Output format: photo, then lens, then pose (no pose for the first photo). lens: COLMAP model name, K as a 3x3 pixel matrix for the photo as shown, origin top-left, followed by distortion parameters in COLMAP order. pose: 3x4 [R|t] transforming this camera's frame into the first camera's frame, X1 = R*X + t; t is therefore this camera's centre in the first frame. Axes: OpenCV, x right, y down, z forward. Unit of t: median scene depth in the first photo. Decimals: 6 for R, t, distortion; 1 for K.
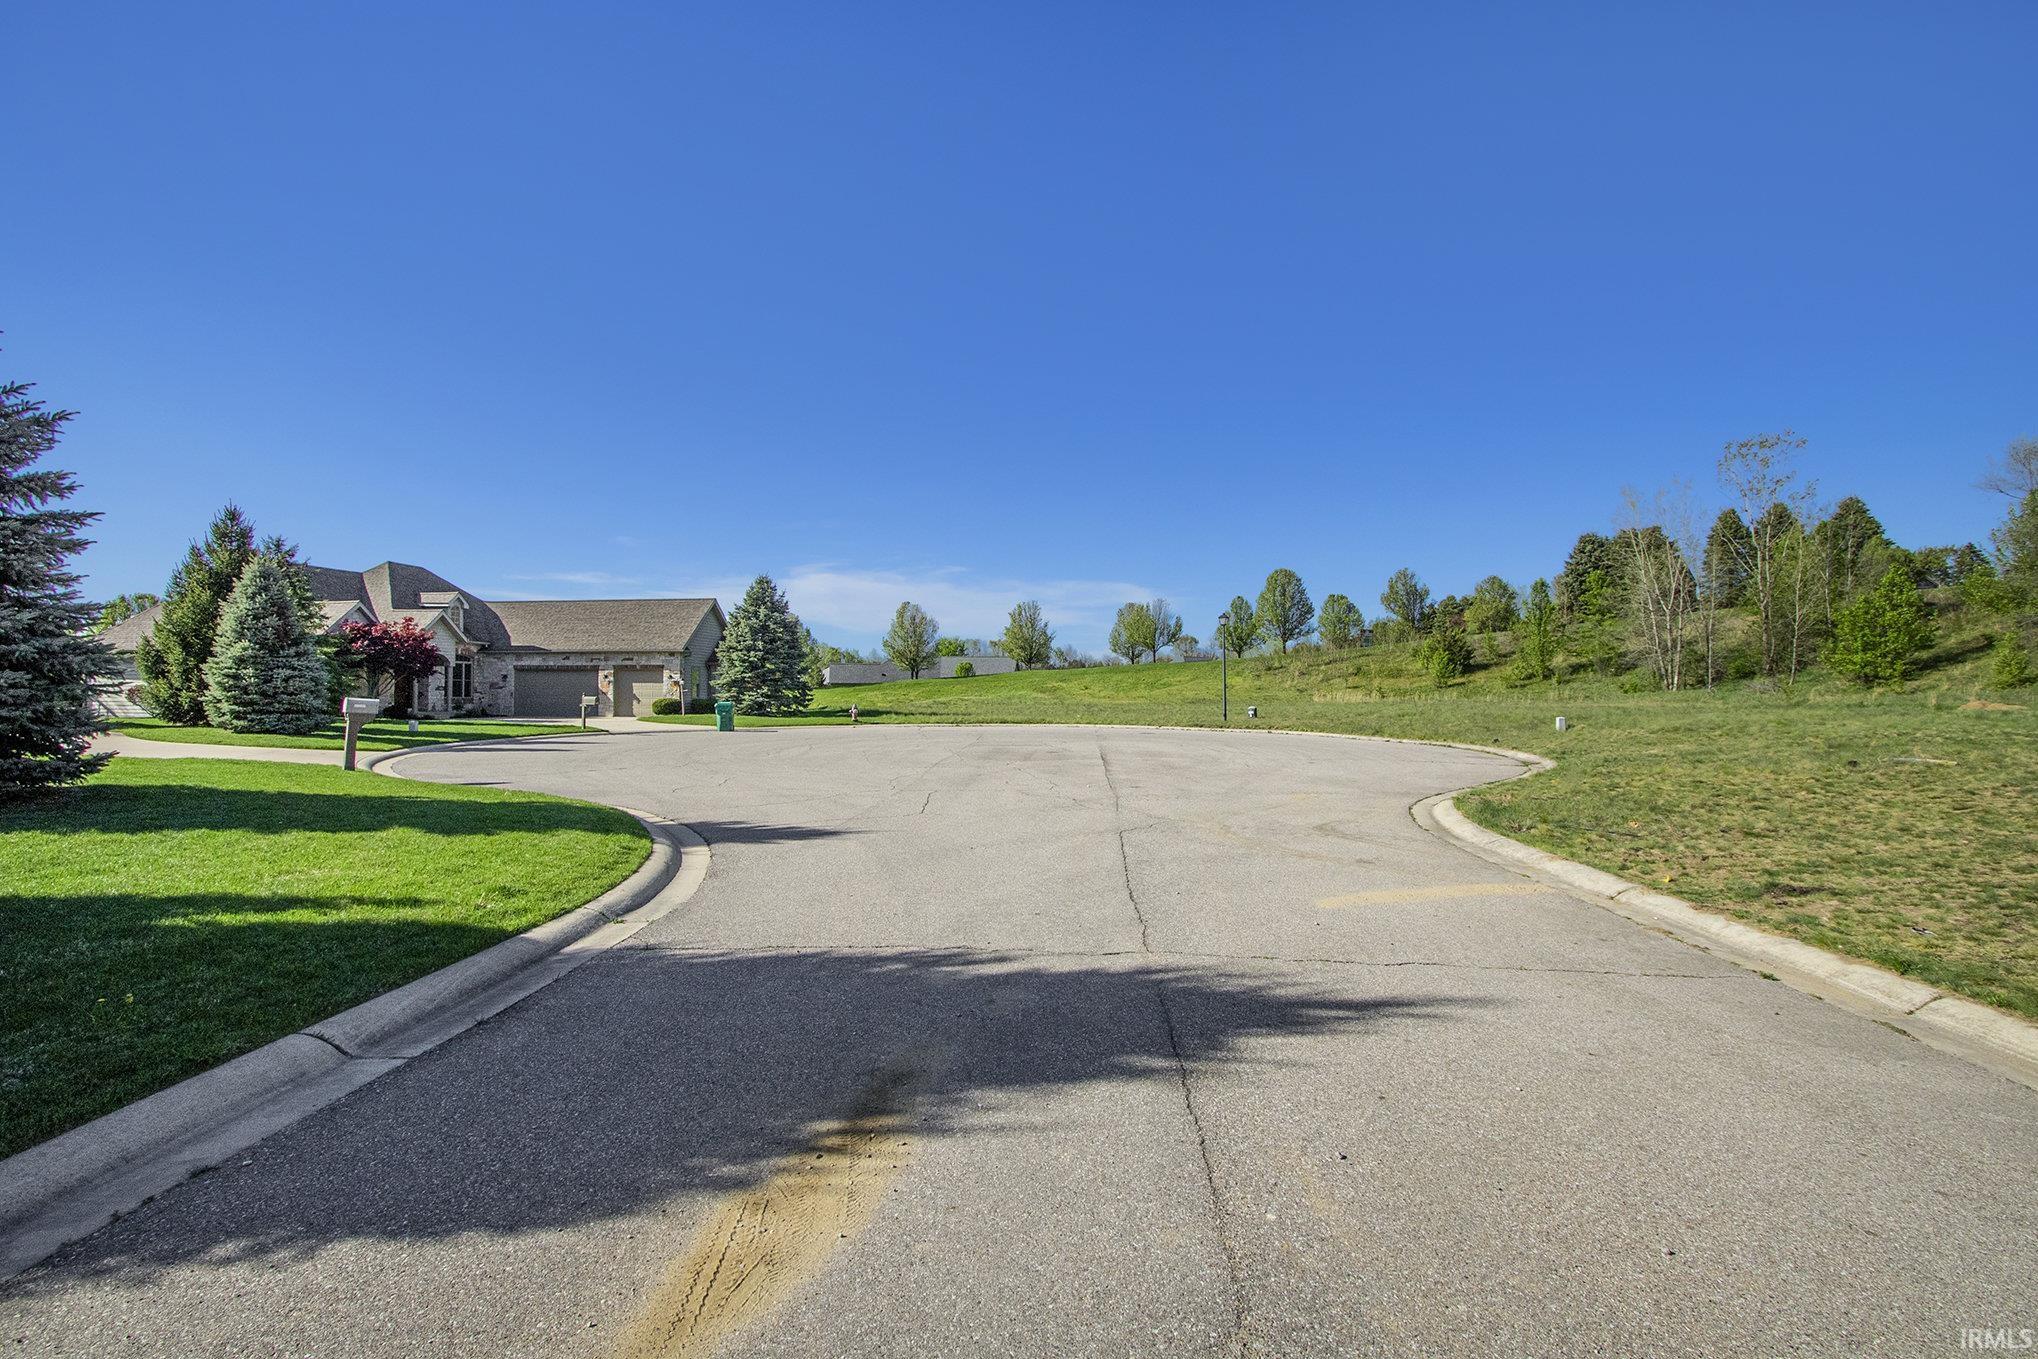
lens RADIAL K [[957.6, 0, 1043.8], [0, 957.6, 678.8], [0, 0, 1]] dist [-0.003111, -0.002744]
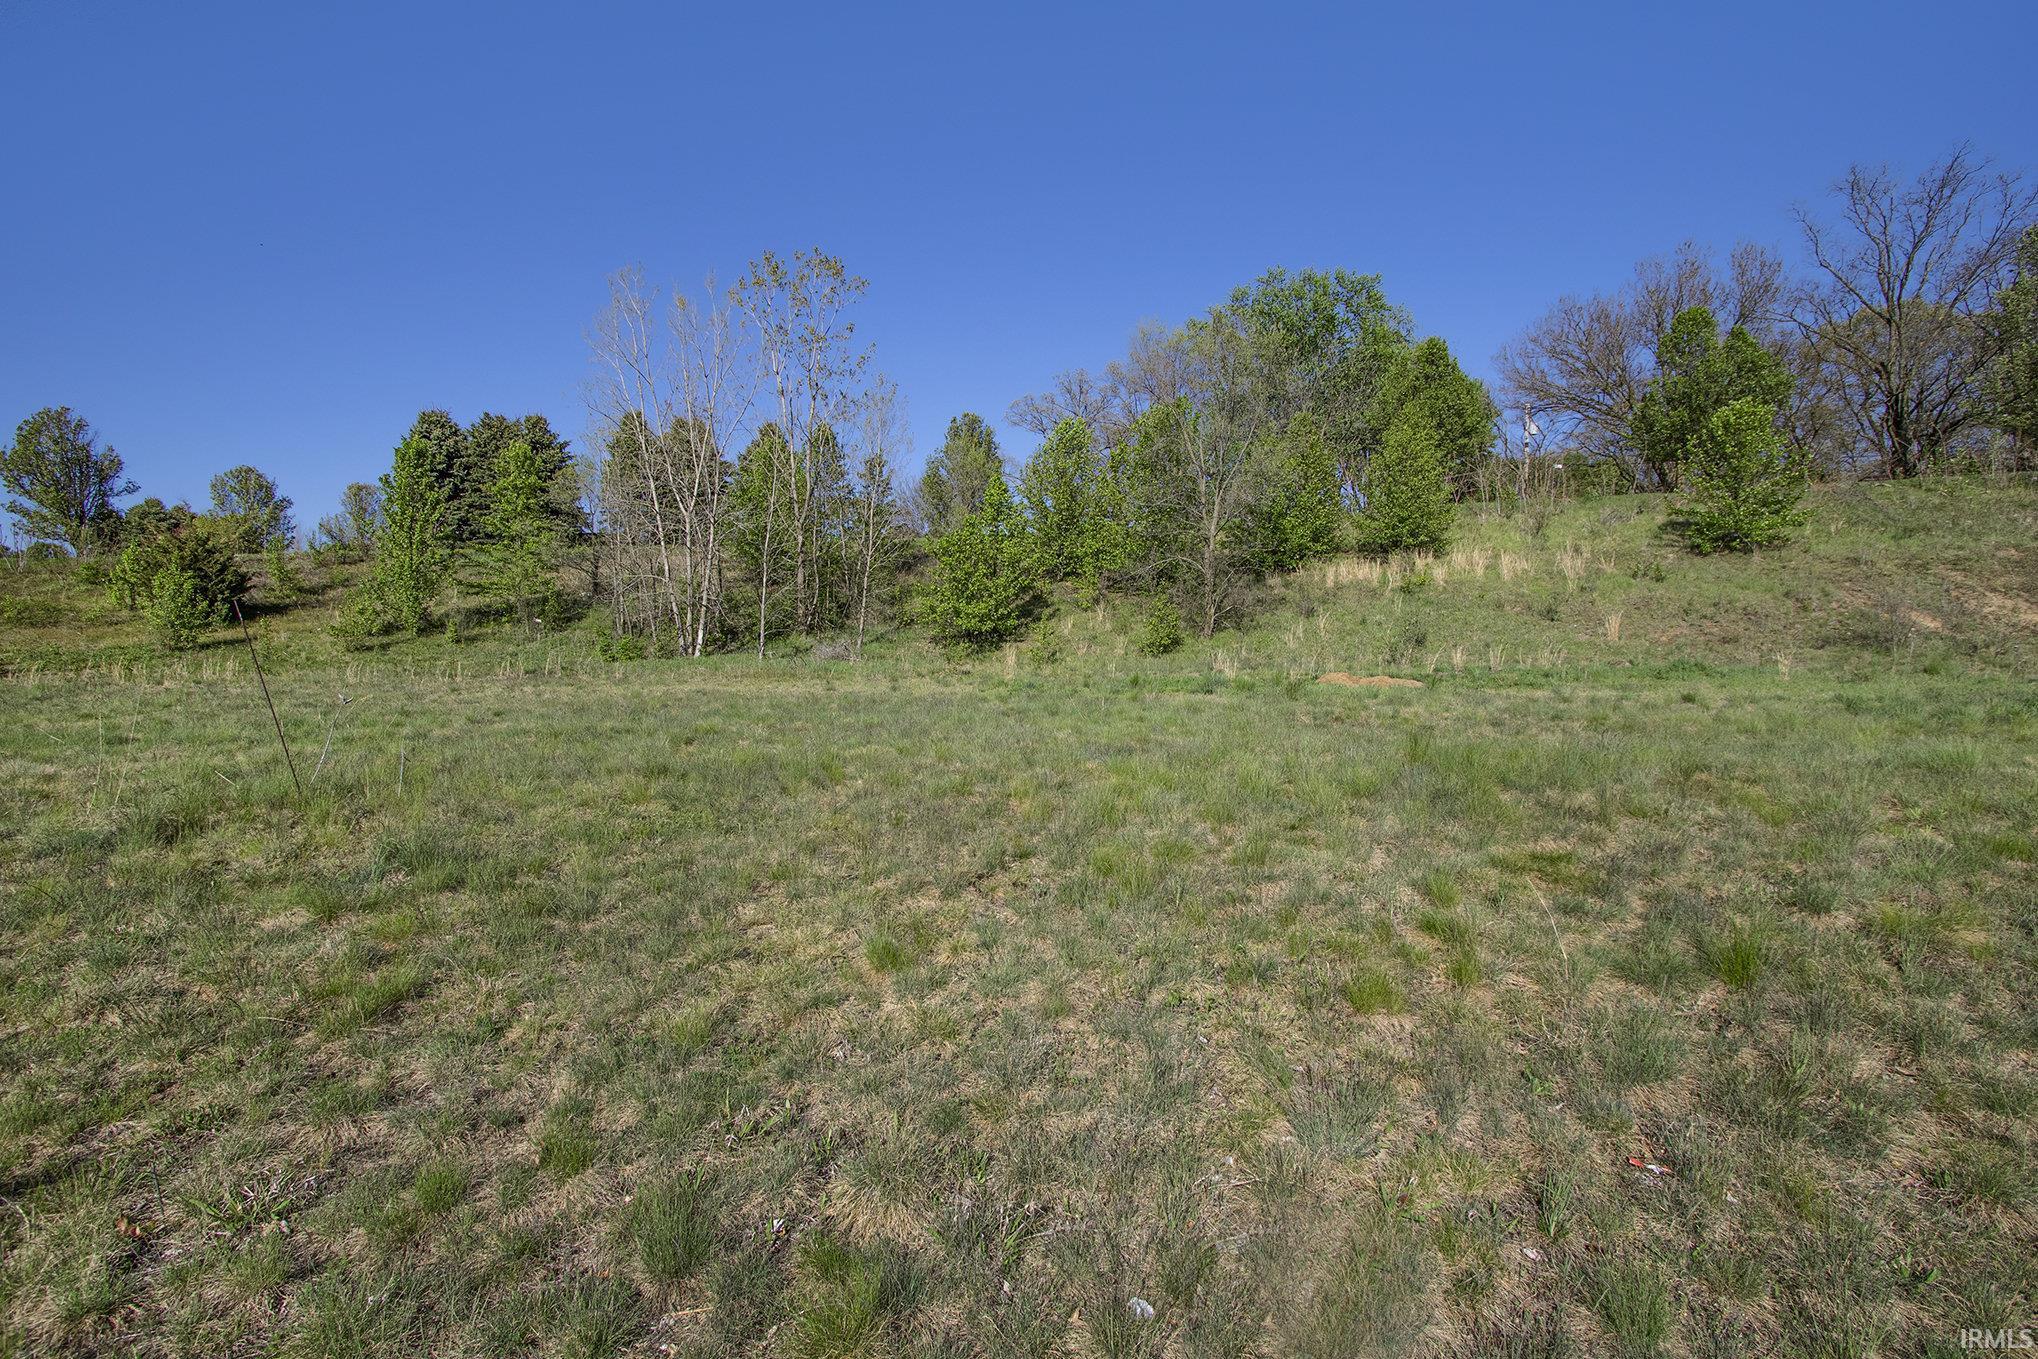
lens RADIAL K [[957.6, 0, 1017.1], [0, 957.6, 678.6], [0, 0, 1]] dist [-0.003111, -0.002744]
pose [[0.399865, -0.020599, 0.916343, 0.148067], [-0.010689, 0.999575, 0.027134, 0.005715], [-0.916512, -0.020645, 0.399475, 0.418549]]
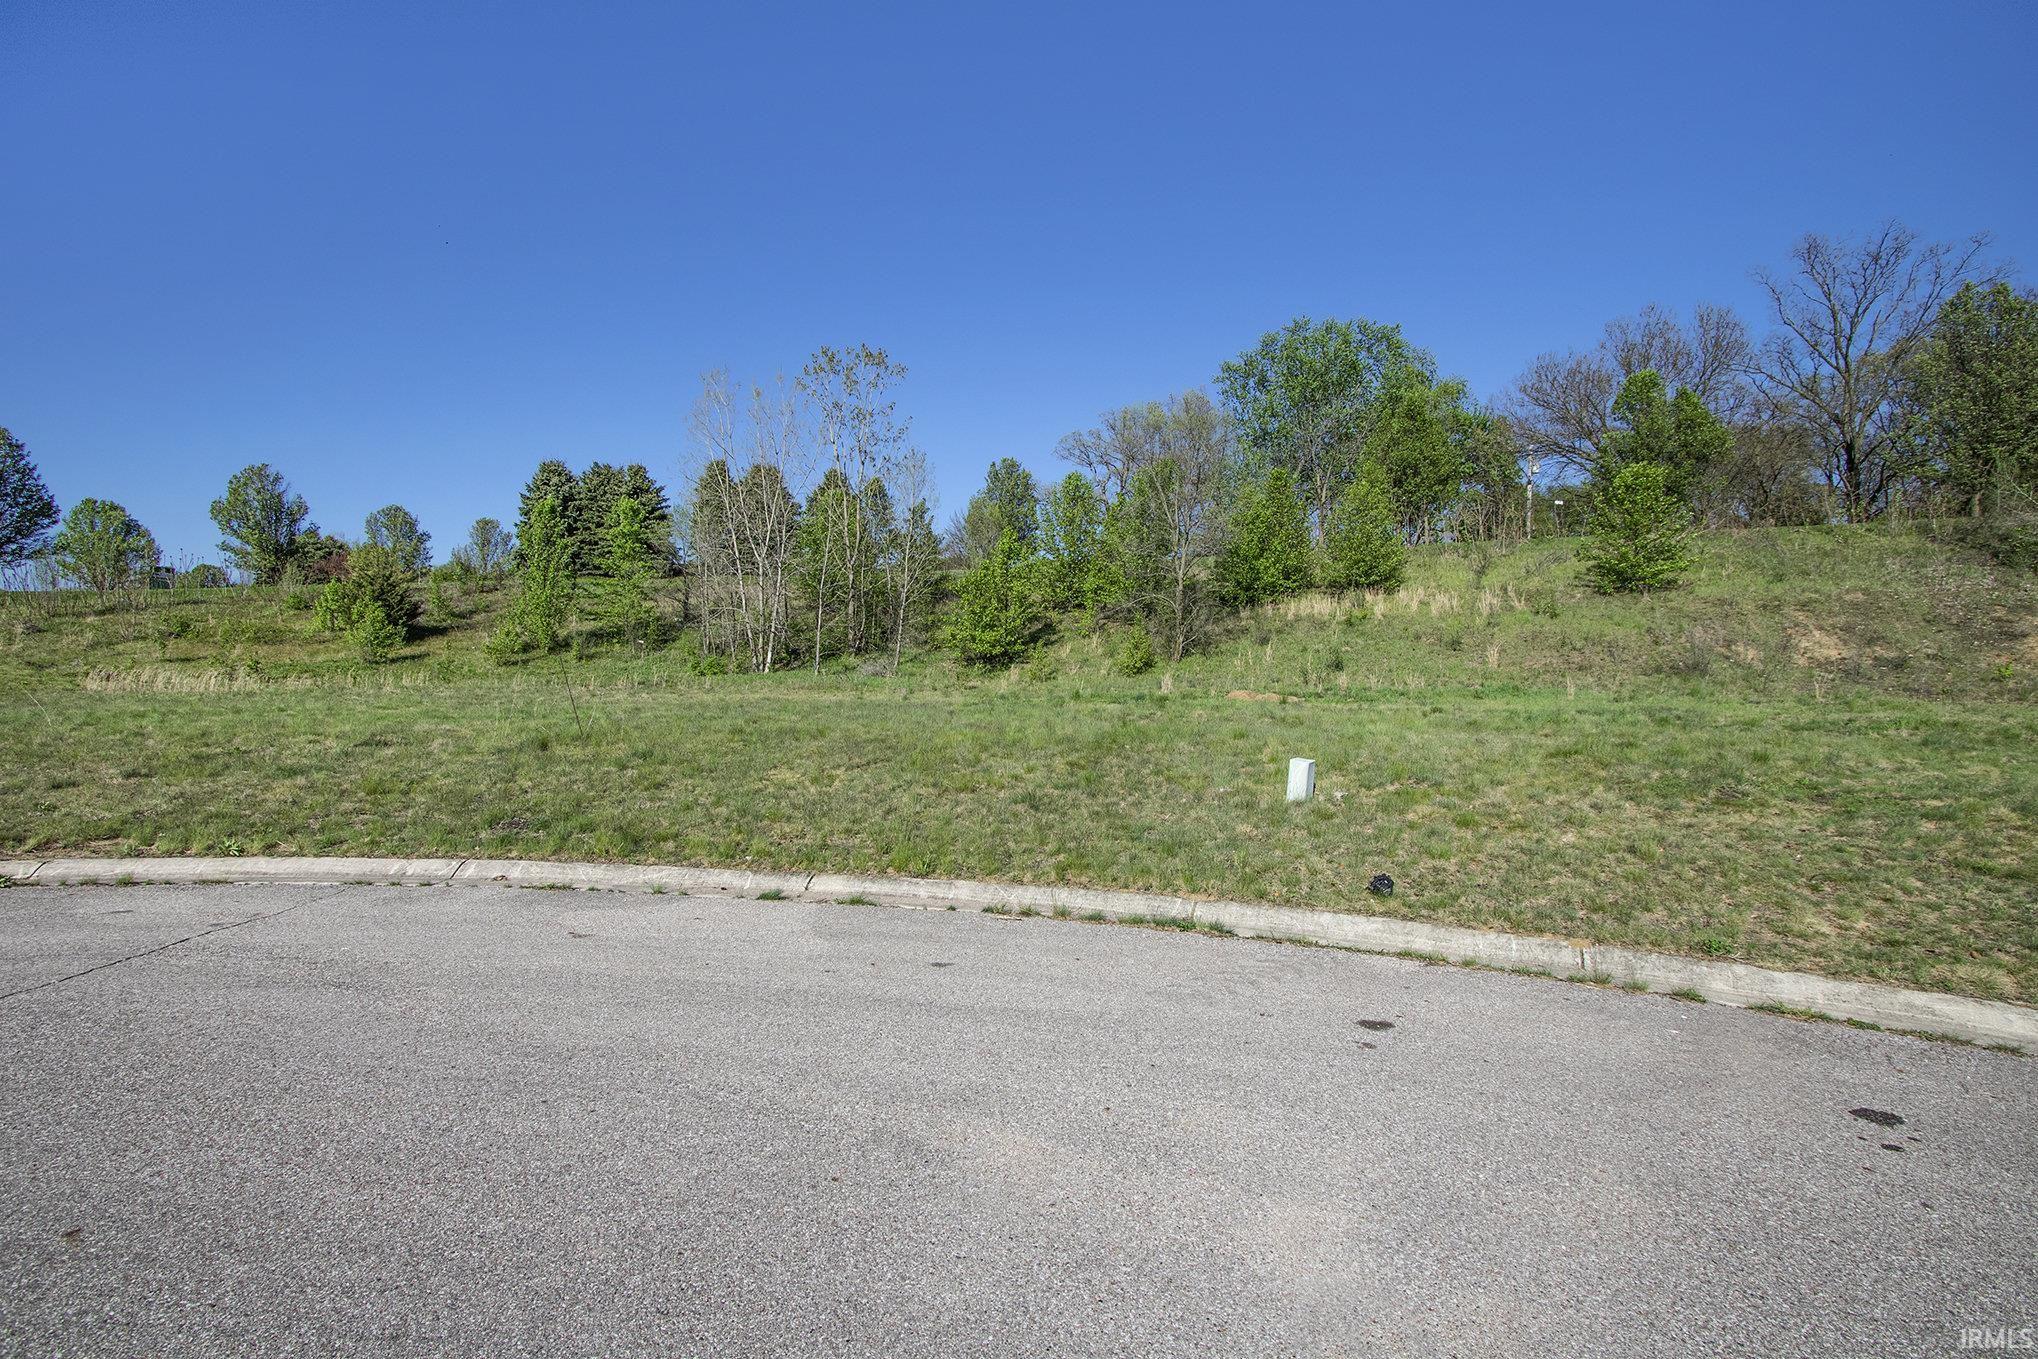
lens RADIAL K [[957.6, 0, 1017.0], [0, 957.6, 685.2], [0, 0, 1]] dist [-0.003111, -0.002744]
pose [[0.464623, -0.005239, 0.885493, 0.077778], [-0.020819, 0.999641, 0.016838, 0.004260], [-0.885264, -0.026259, 0.464347, 0.351487]]
